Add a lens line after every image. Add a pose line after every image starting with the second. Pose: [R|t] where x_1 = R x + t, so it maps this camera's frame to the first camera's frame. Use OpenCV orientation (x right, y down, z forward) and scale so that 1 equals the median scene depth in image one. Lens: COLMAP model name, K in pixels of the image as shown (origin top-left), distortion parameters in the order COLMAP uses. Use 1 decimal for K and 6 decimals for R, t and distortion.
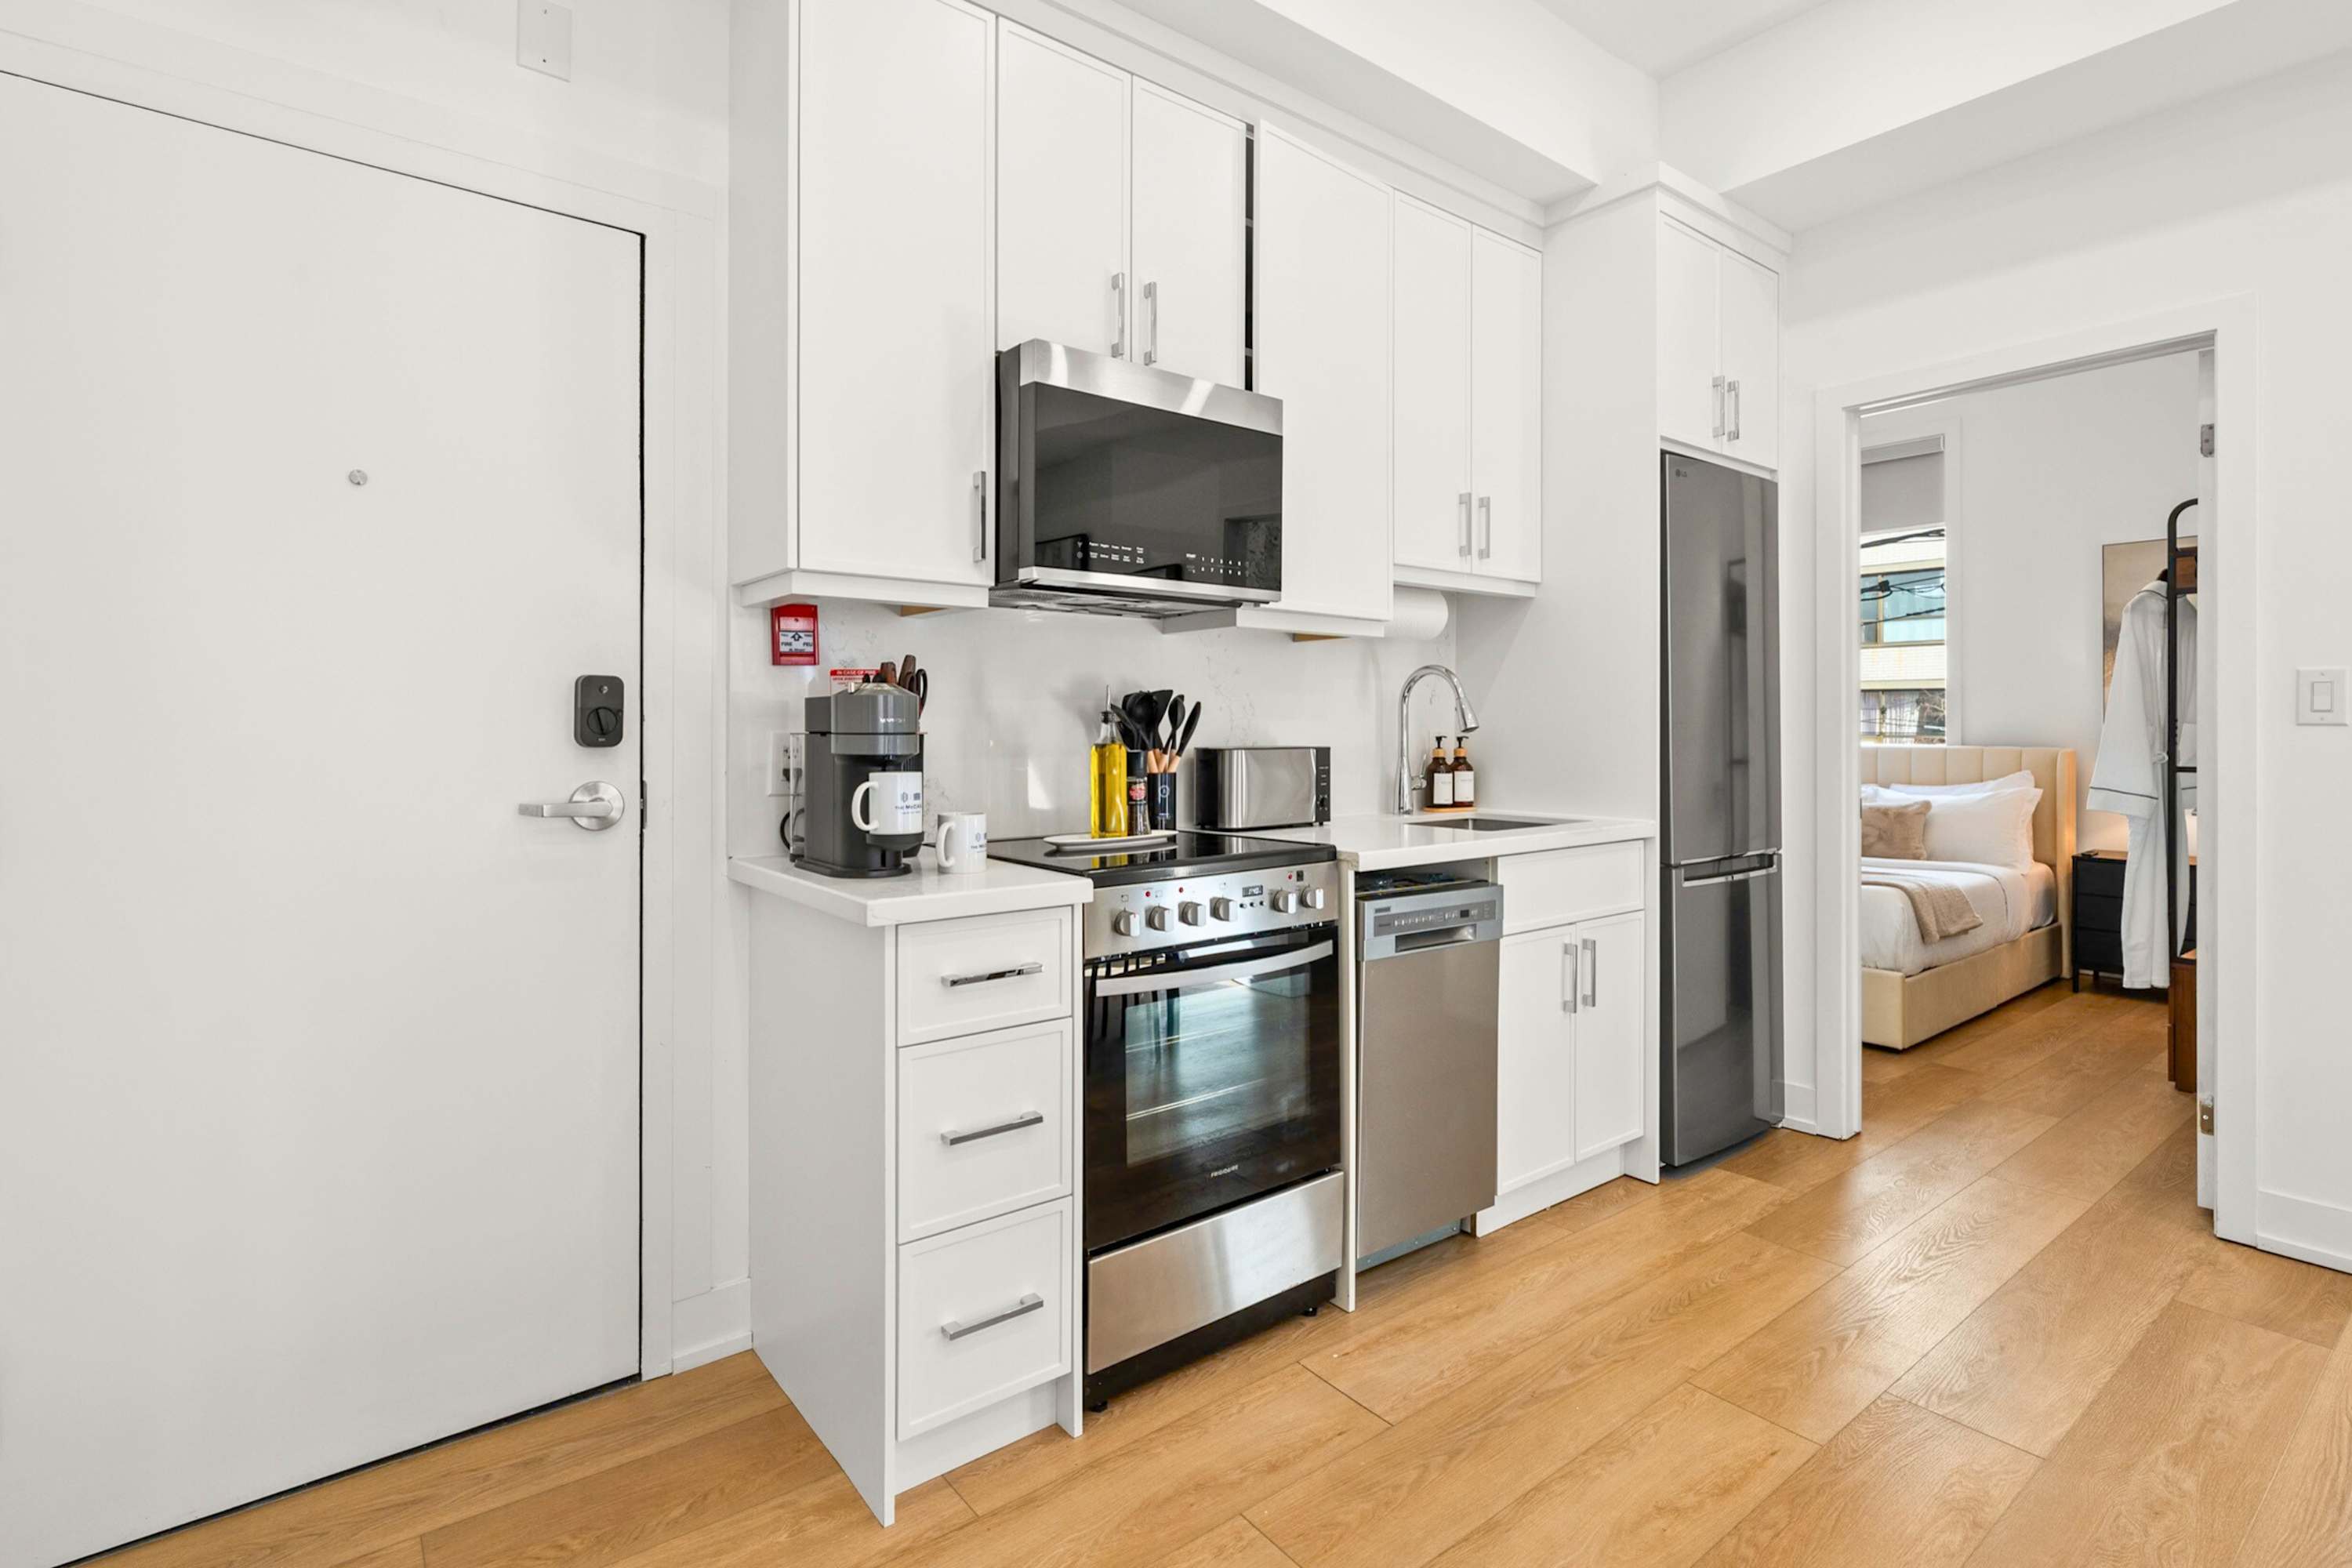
lens RADIAL K [[1121.0, 0, 1177.1], [0, 1121.0, 724.2], [0, 0, 1]] dist [0.000313, 0.000500]
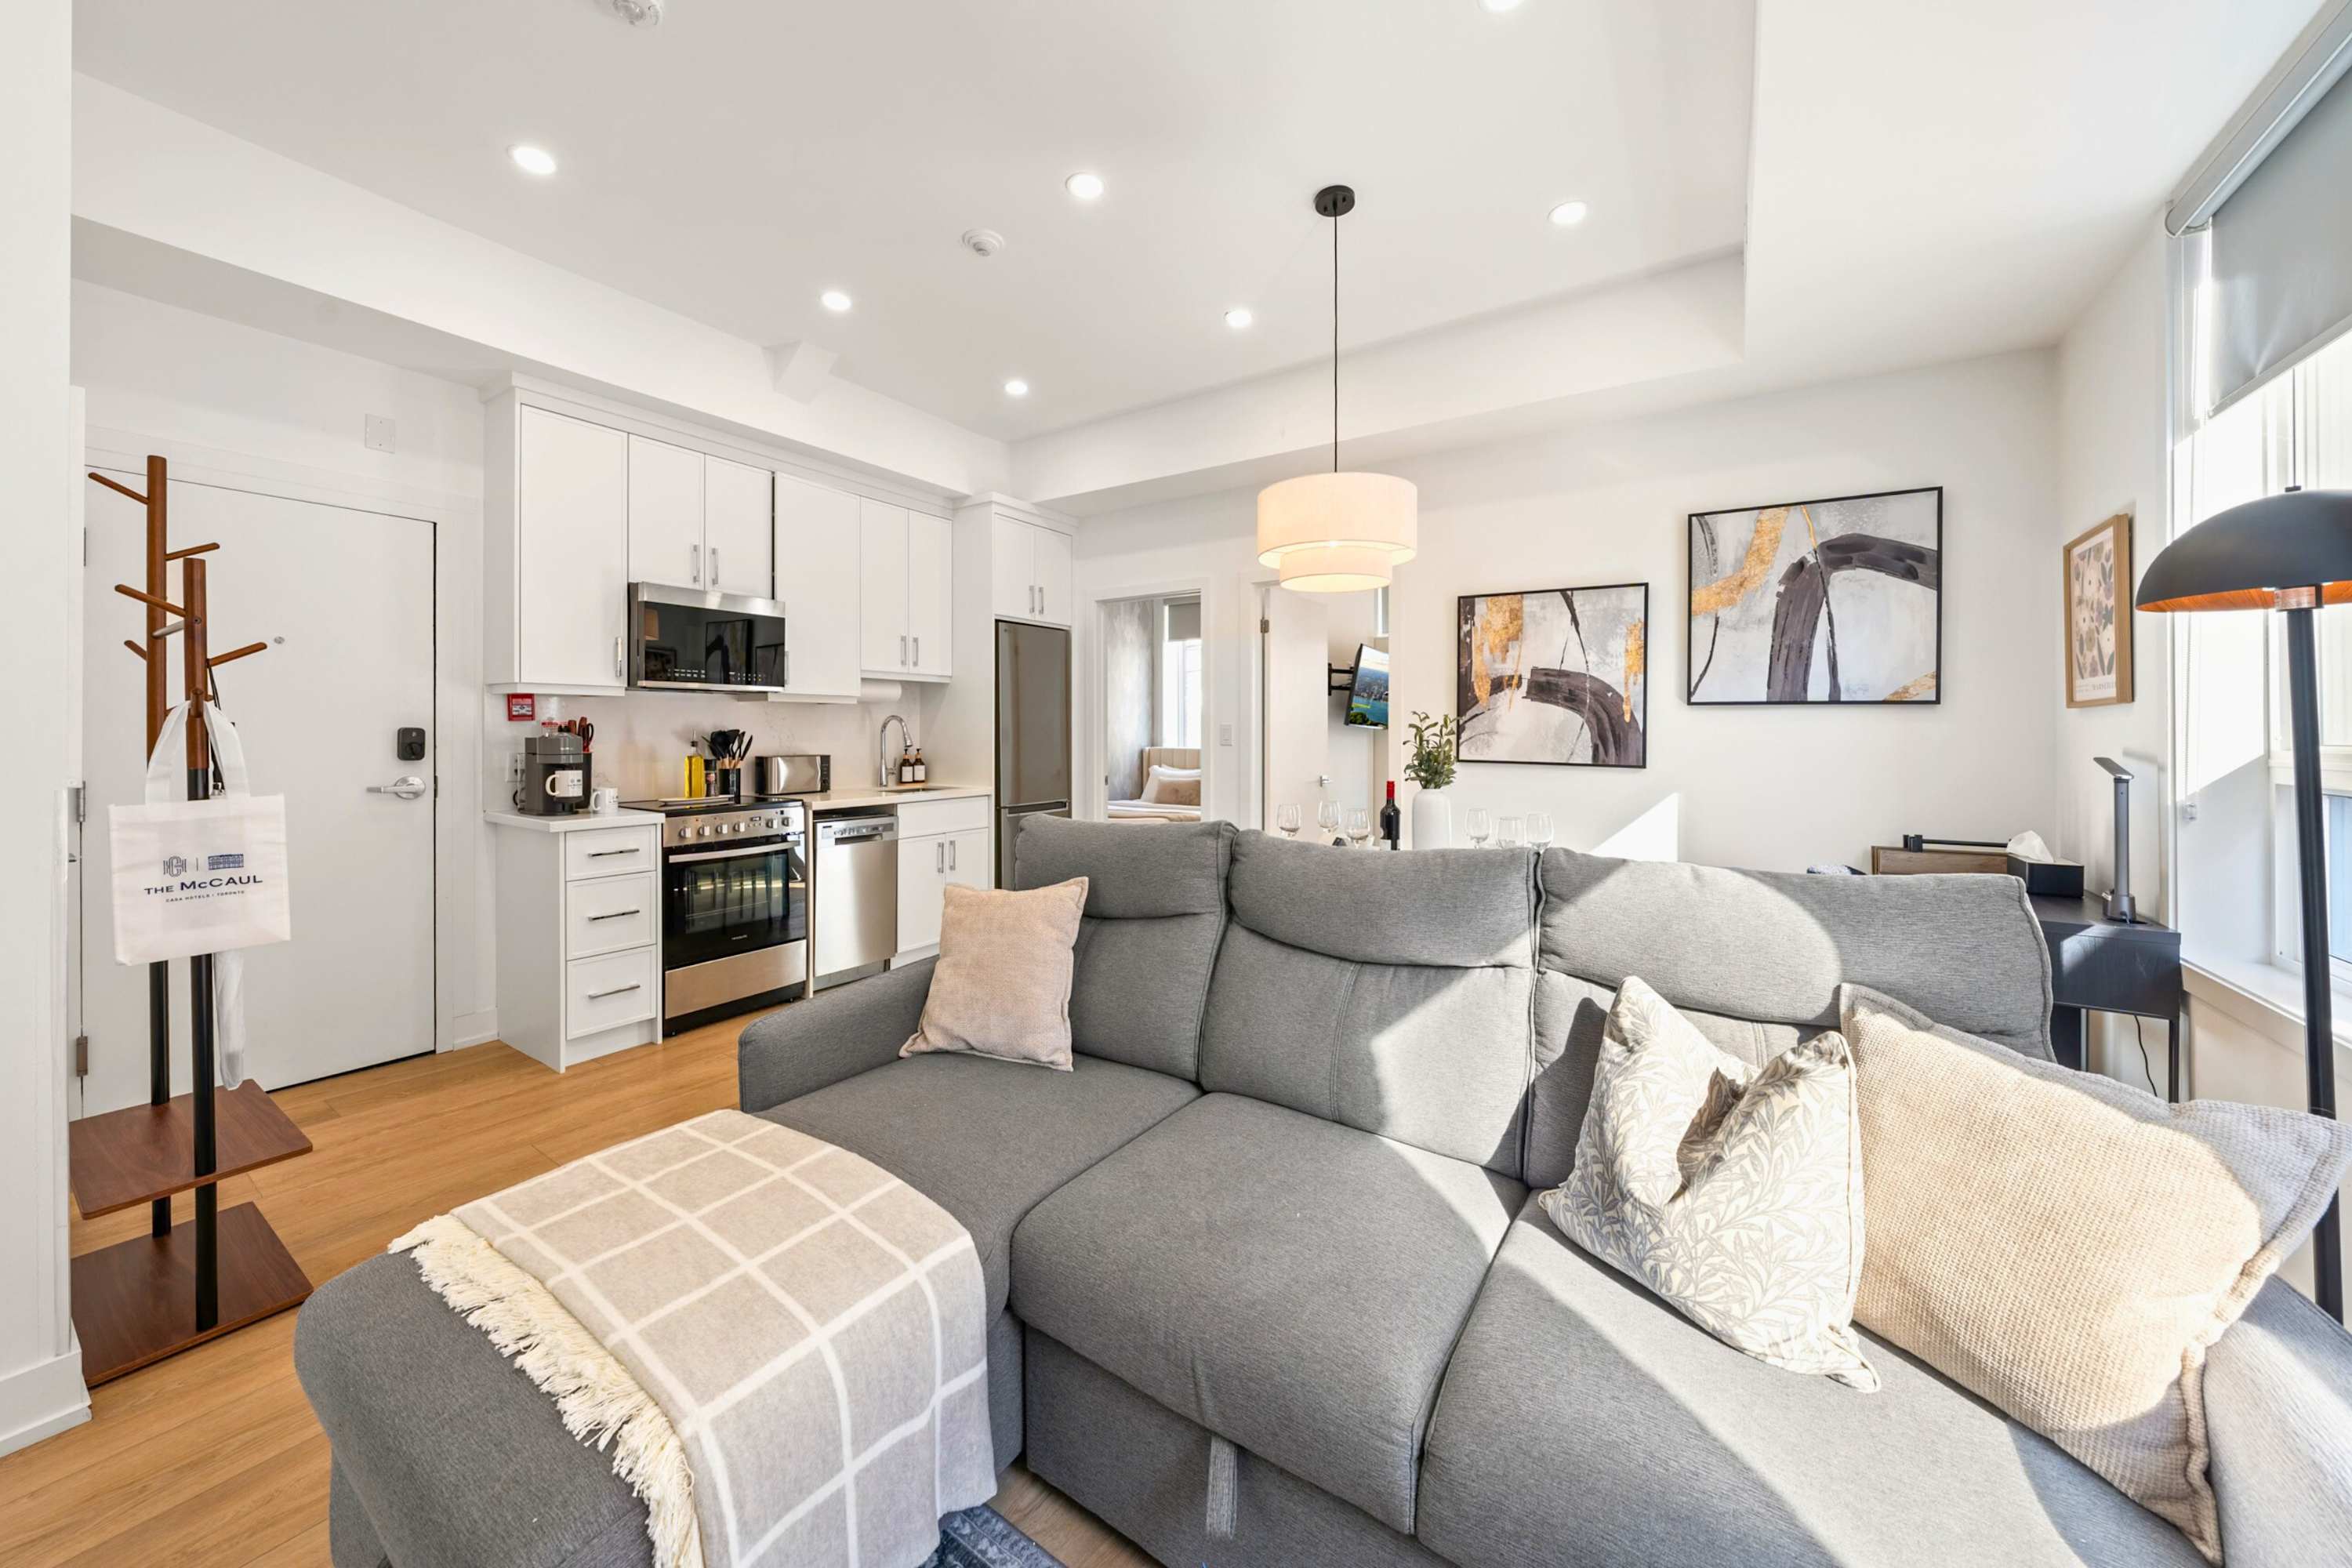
lens RADIAL K [[816.2, 0, 1188.7], [0, 816.2, 733.4], [0, 0, 1]] dist [-0.007107, 0.000044]
pose [[0.945792, 0.001260, 0.324771, 0.332816], [-0.003340, 0.999977, 0.005849, -0.038974], [-0.324757, -0.006616, 0.945774, -0.812479]]
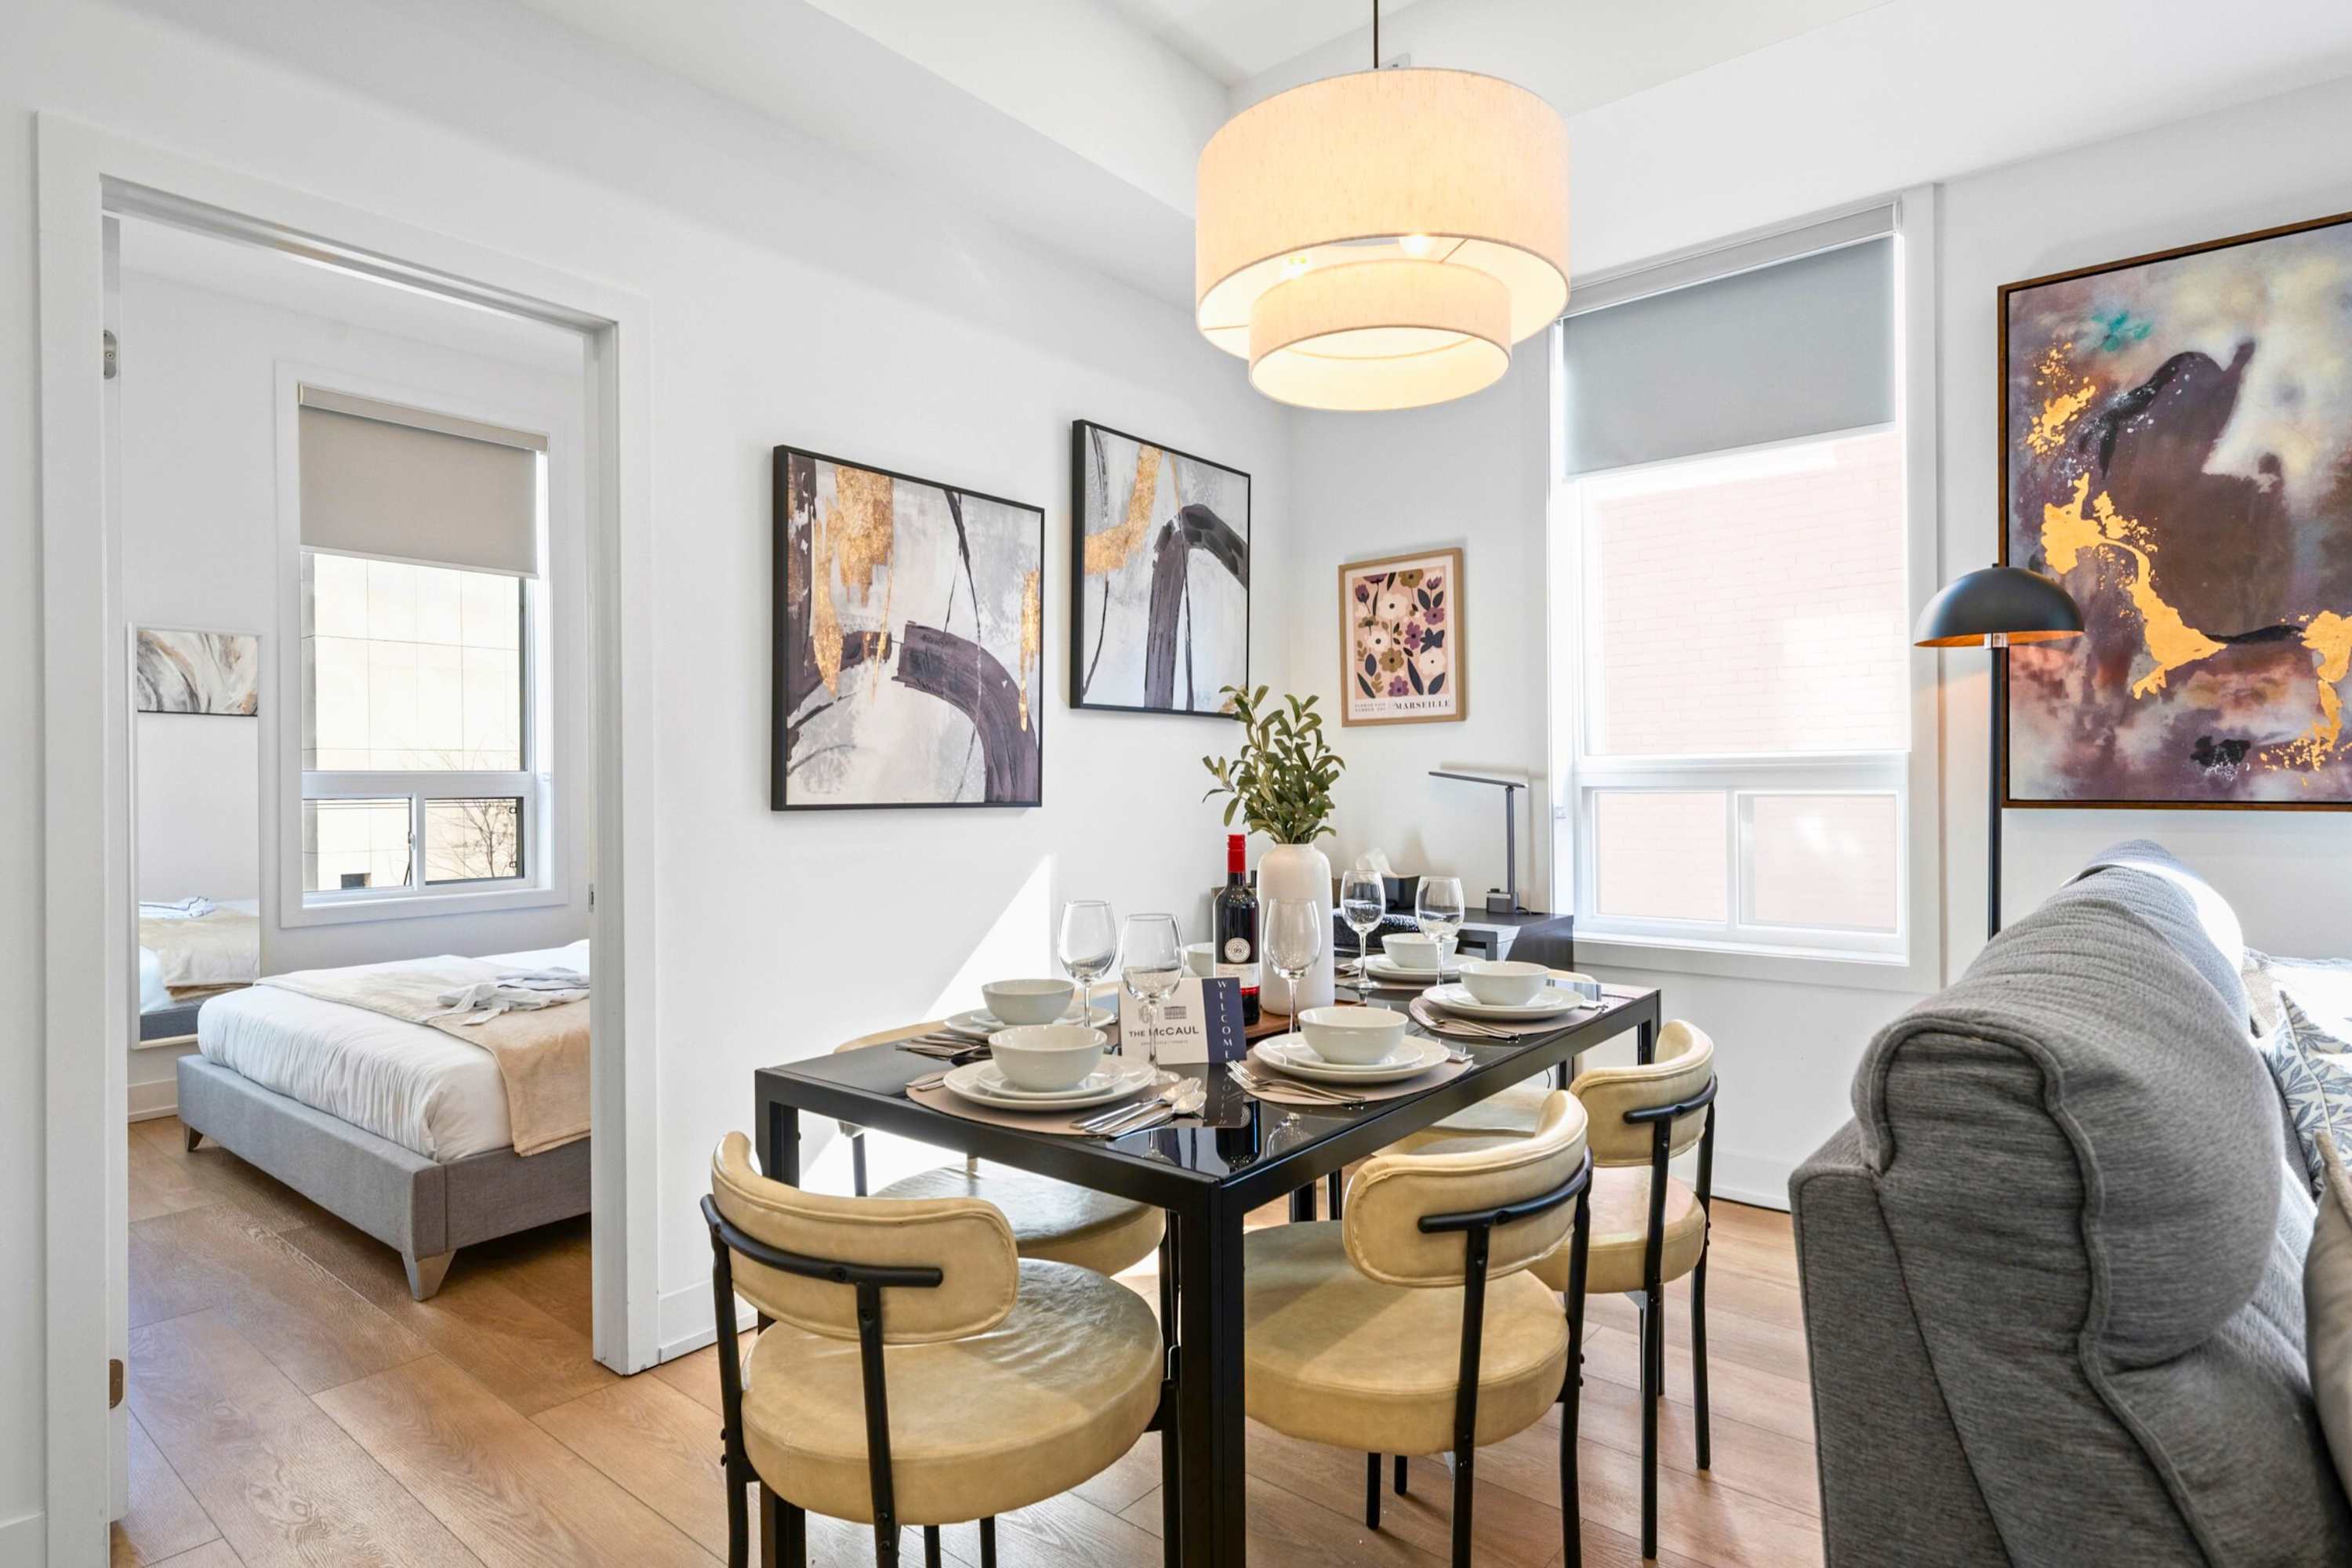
lens RADIAL K [[1243.0, 0, 1170.0], [0, 1243.0, 788.9], [0, 0, 1]] dist [-0.004818, -0.001641]
pose [[-0.206490, -0.005997, 0.978430, 0.191756], [0.007205, 0.999945, 0.007650, 0.001286], [-0.978422, 0.008629, -0.206435, 0.488638]]
